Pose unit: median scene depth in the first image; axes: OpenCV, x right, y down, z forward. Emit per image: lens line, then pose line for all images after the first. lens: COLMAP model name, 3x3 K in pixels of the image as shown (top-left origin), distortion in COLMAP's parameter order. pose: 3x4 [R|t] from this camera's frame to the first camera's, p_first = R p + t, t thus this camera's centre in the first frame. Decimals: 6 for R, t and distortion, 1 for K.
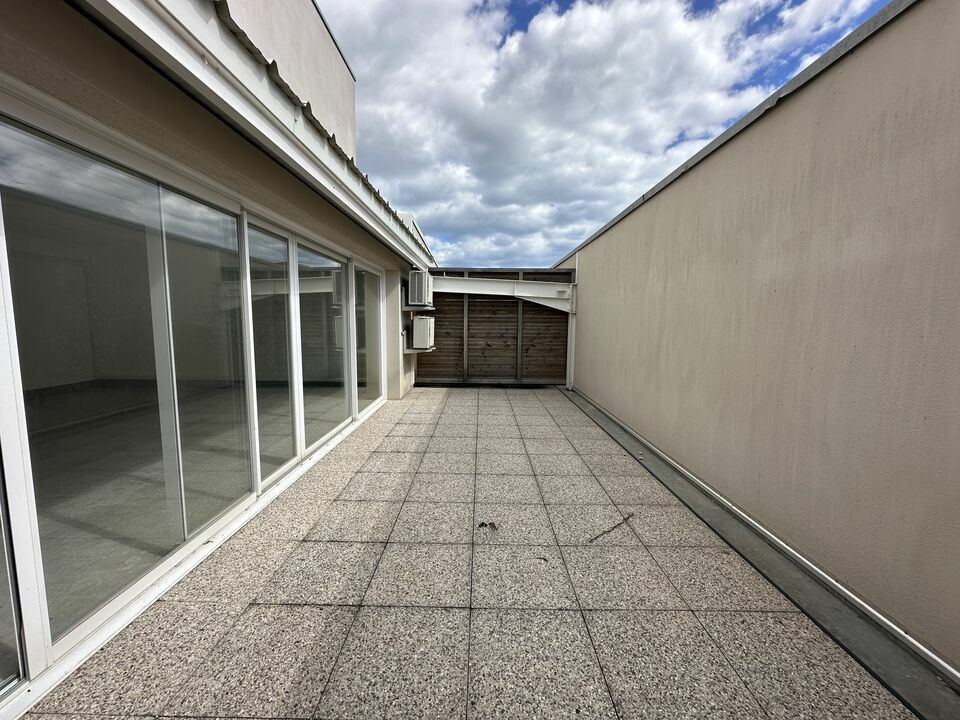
lens RADIAL K [[381.3, 0, 479.9], [0, 381.3, 356.5], [0, 0, 1]] dist [-0.003747, 0.000520]
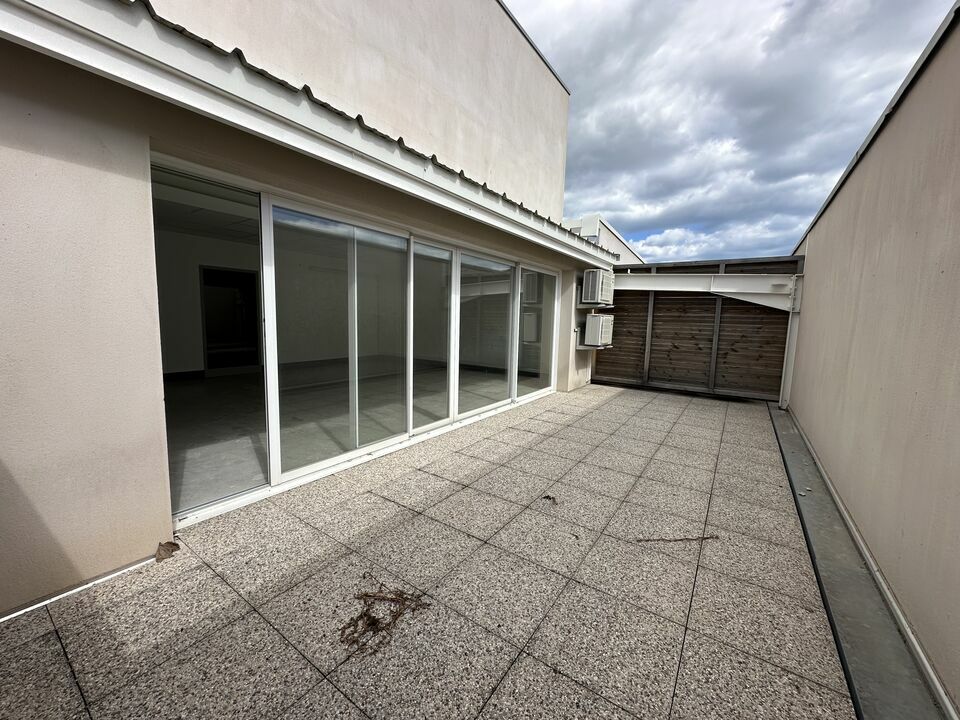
lens RADIAL K [[381.3, 0, 479.9], [0, 381.3, 356.5], [0, 0, 1]] dist [-0.003747, 0.000520]
pose [[0.825536, 0.071033, -0.559862, 0.168948], [-0.071437, 0.997220, 0.021186, 0.008639], [0.559810, 0.022505, 0.828315, -0.015311]]
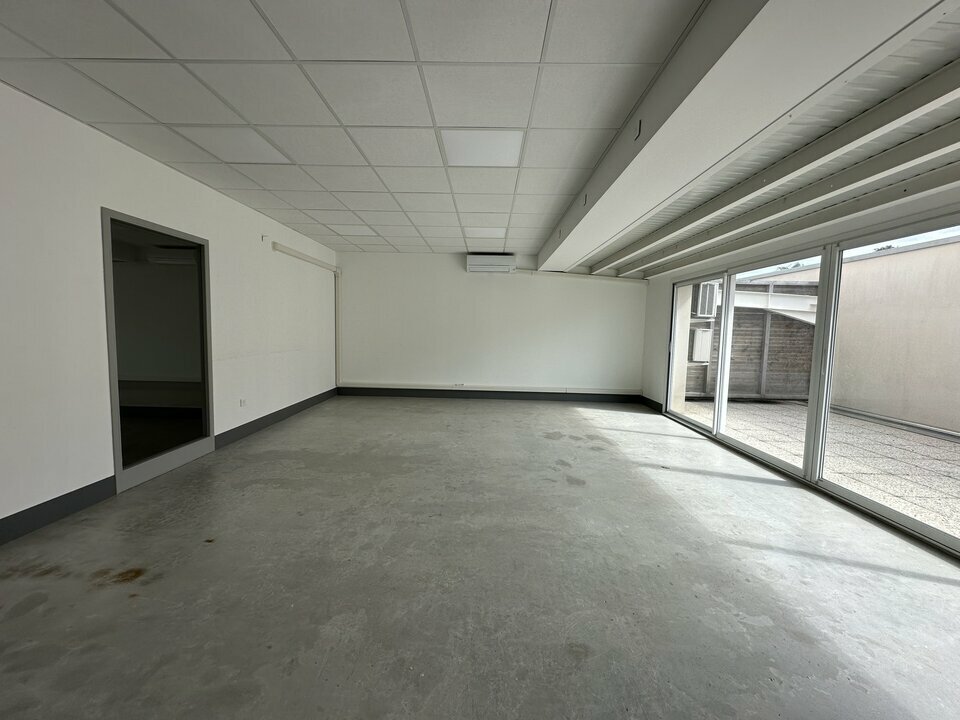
lens RADIAL K [[381.3, 0, 479.9], [0, 381.3, 356.5], [0, 0, 1]] dist [-0.003747, 0.000520]
pose [[0.999812, 0.015012, -0.012291, -0.698157], [-0.015272, 0.999656, -0.021317, -0.004772], [0.011967, 0.021500, 0.999697, 0.018943]]
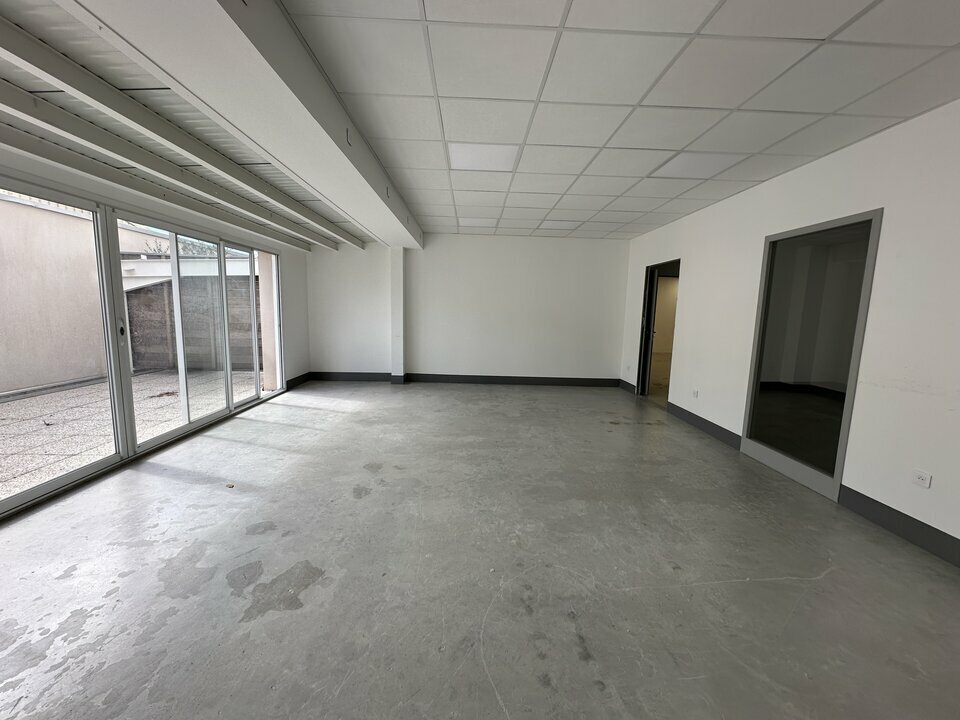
lens RADIAL K [[381.3, 0, 479.9], [0, 381.3, 356.5], [0, 0, 1]] dist [-0.003747, 0.000520]
pose [[-0.998842, -0.031545, -0.036319, -0.690691], [-0.038747, 0.975005, 0.218779, -0.107402], [0.028510, 0.219933, -0.975098, 1.004576]]
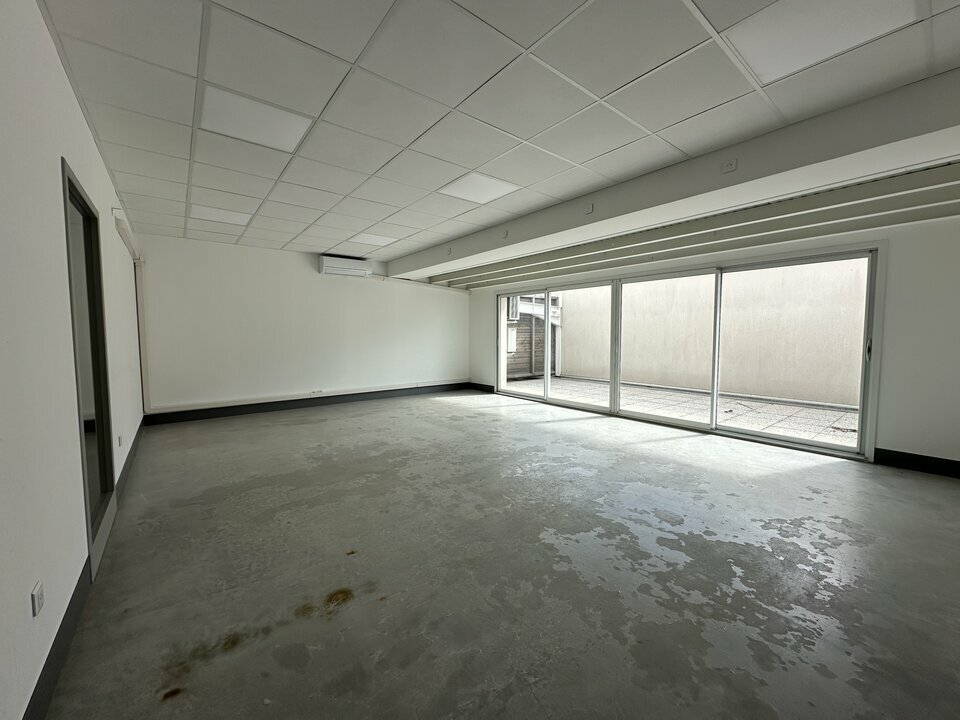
lens RADIAL K [[381.3, 0, 479.9], [0, 381.3, 356.5], [0, 0, 1]] dist [-0.003747, 0.000520]
pose [[0.775871, -0.048138, 0.629052, -1.069720], [0.068746, 0.997598, -0.008450, -0.002174], [-0.627135, 0.049801, 0.777317, 0.026169]]
